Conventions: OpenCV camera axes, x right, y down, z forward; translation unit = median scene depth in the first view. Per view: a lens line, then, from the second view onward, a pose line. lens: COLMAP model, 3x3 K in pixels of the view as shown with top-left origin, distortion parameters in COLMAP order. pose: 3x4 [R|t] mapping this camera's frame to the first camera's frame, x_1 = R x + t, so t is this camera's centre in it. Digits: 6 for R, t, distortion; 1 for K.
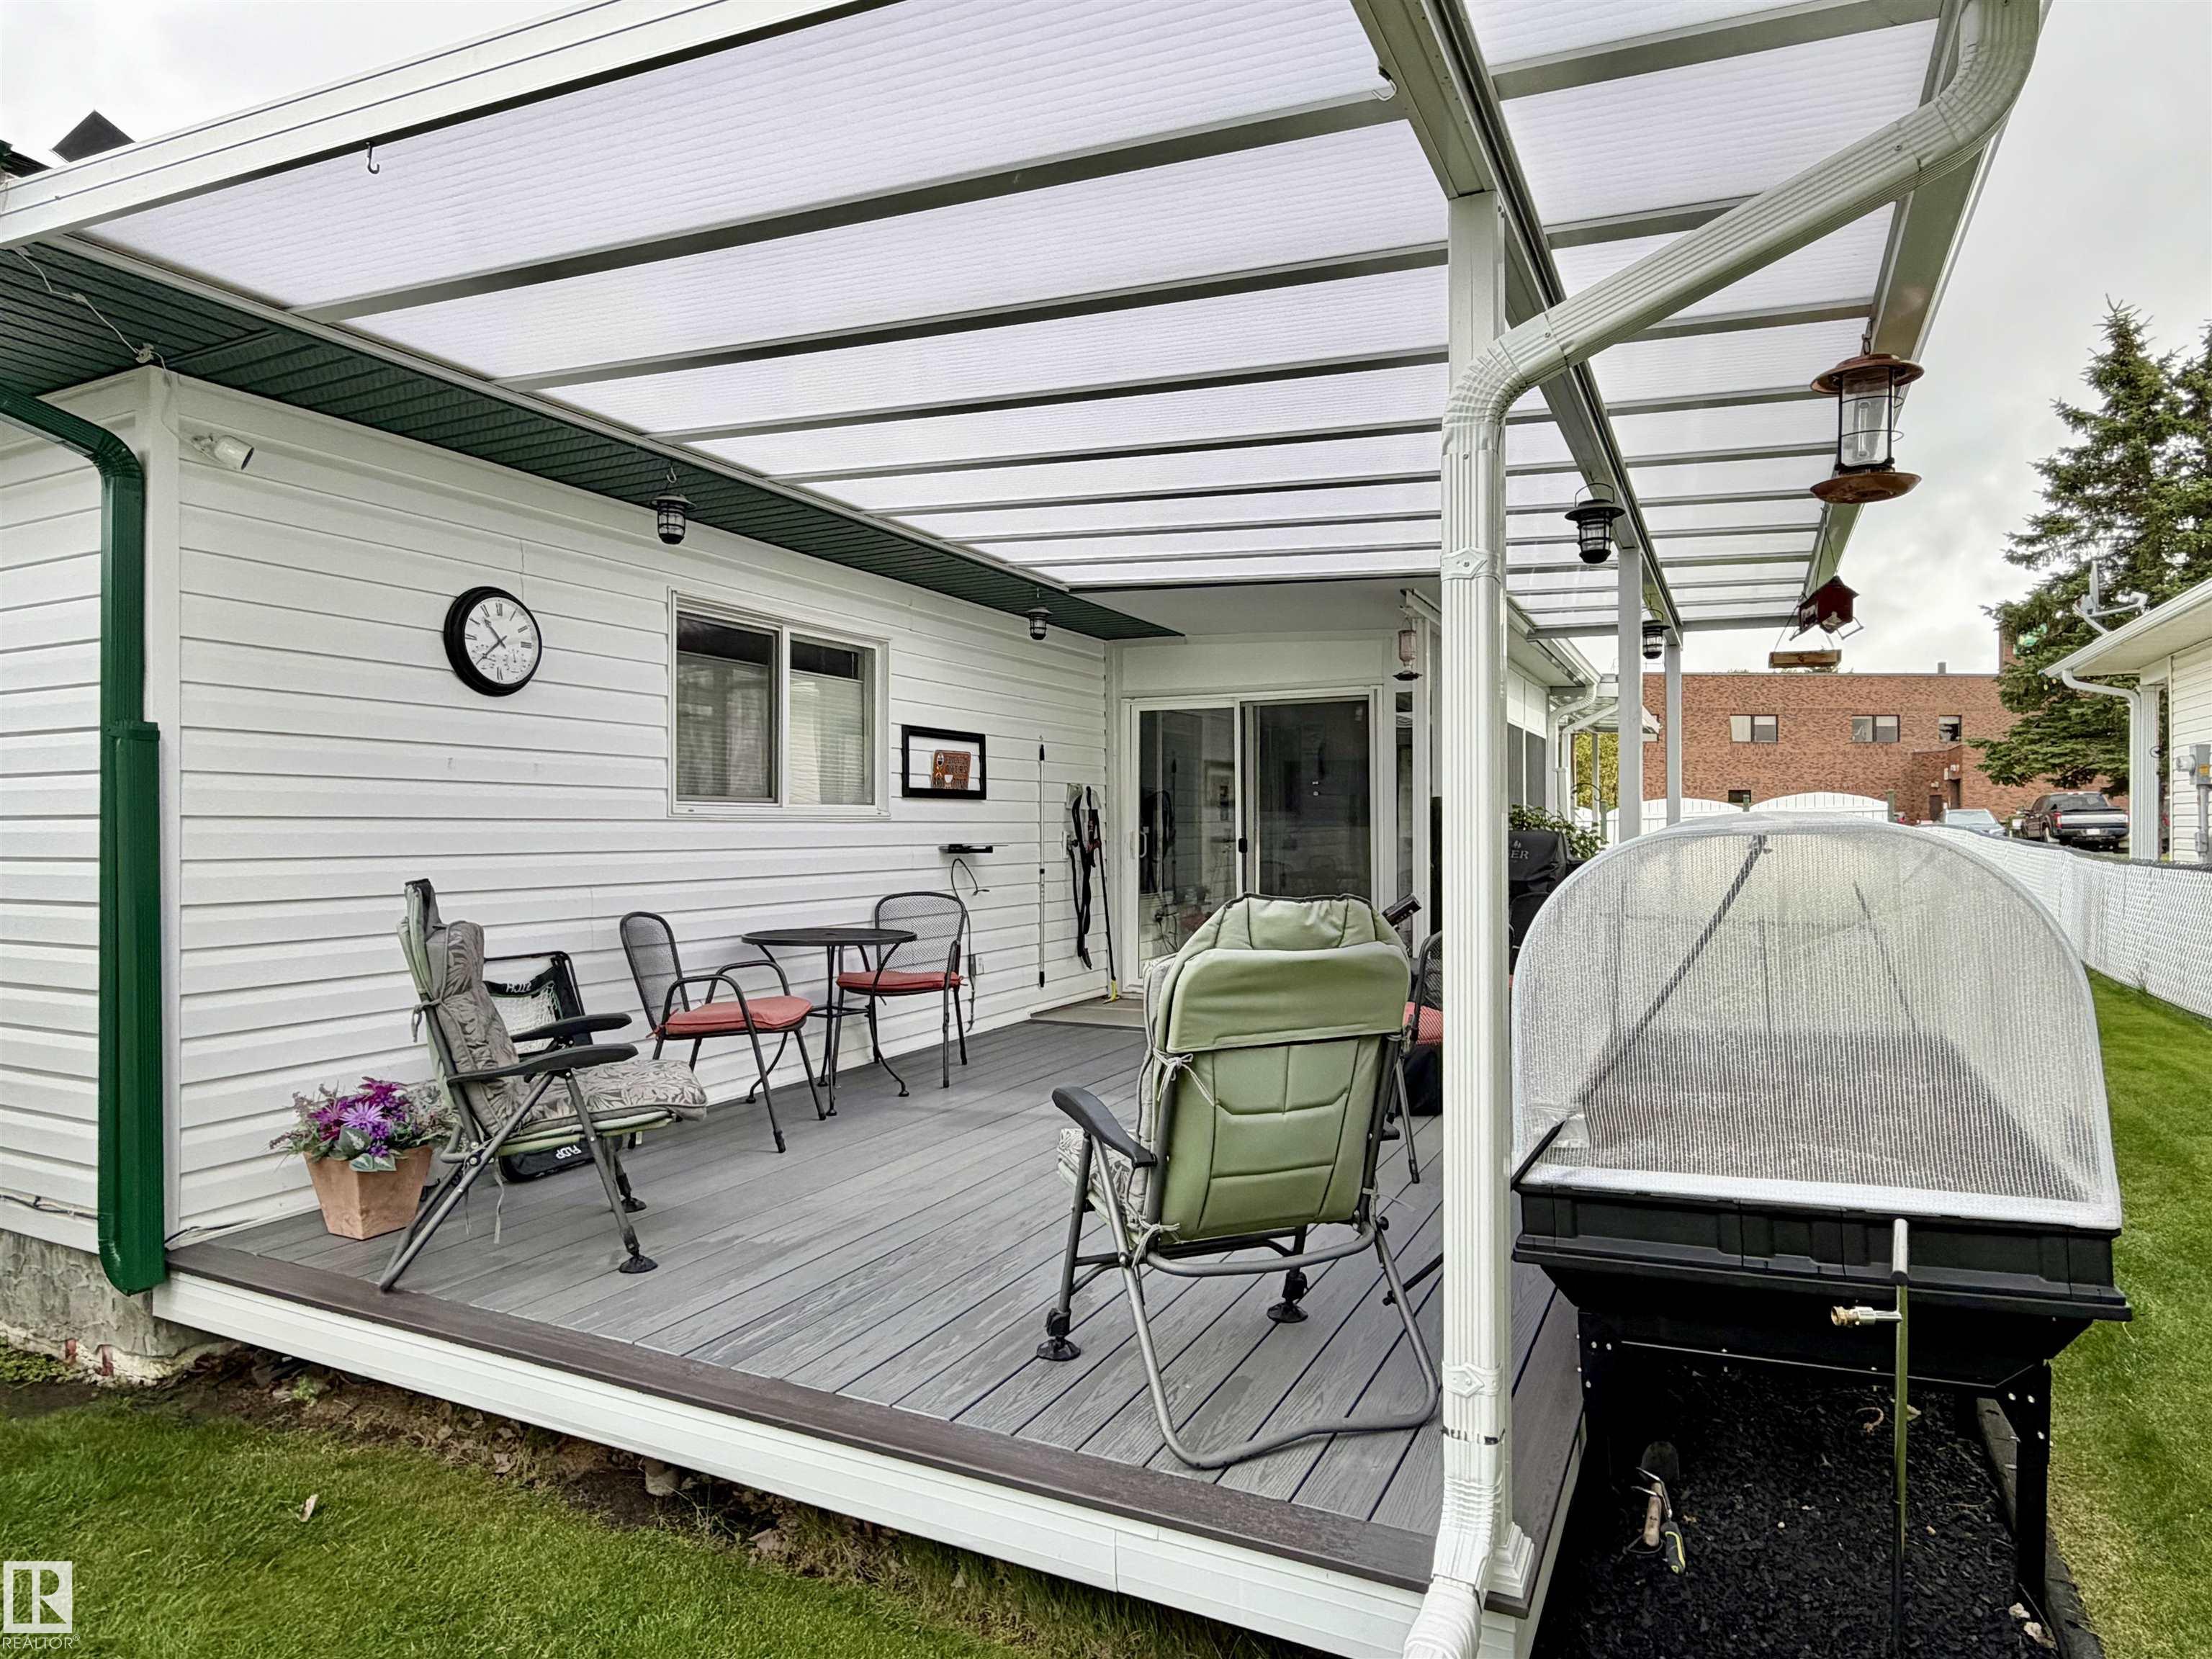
lens RADIAL K [[1284.7, 0, 1106.0], [0, 1284.7, 829.5], [0, 0, 1]] dist [-0.001870, -0.000160]
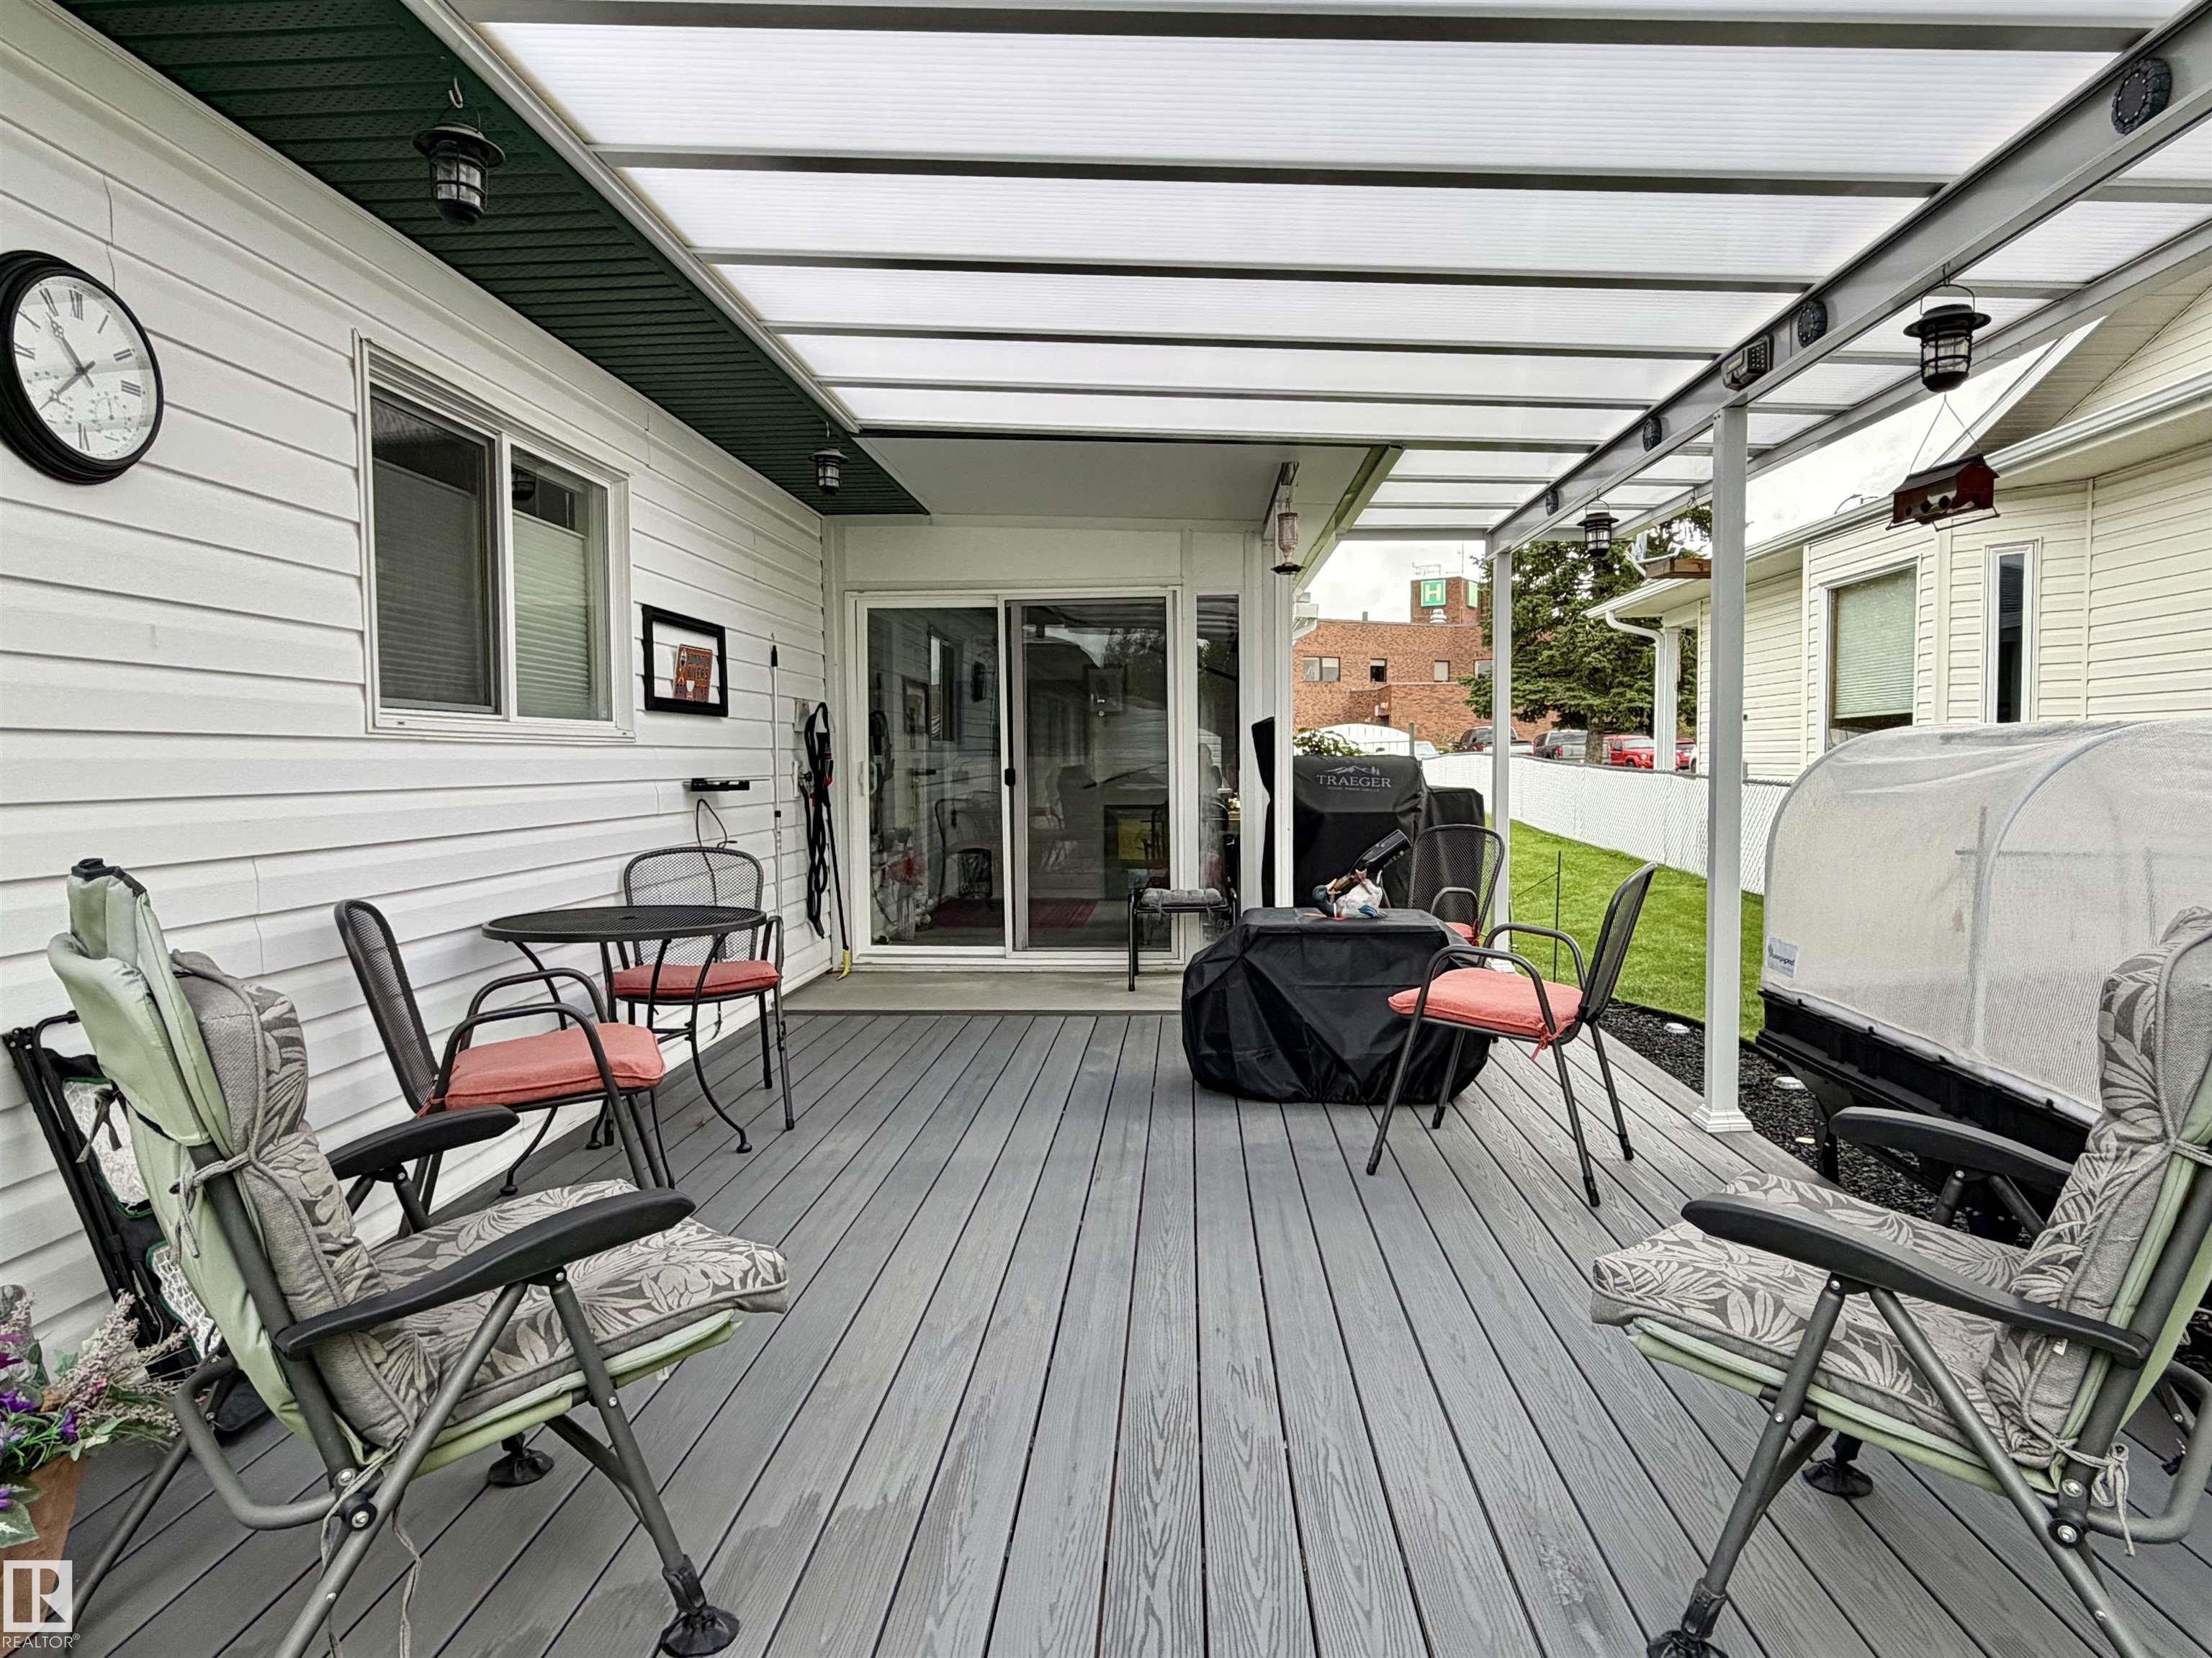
lens RADIAL K [[1321.5, 0, 1106.0], [0, 1321.5, 829.0], [0, 0, 1]] dist [0.003326, 0.000390]
pose [[0.919673, -0.026365, 0.391800, -0.209030], [0.007256, 0.998714, 0.050173, 0.004493], [-0.392619, -0.043300, 0.918681, 0.246915]]
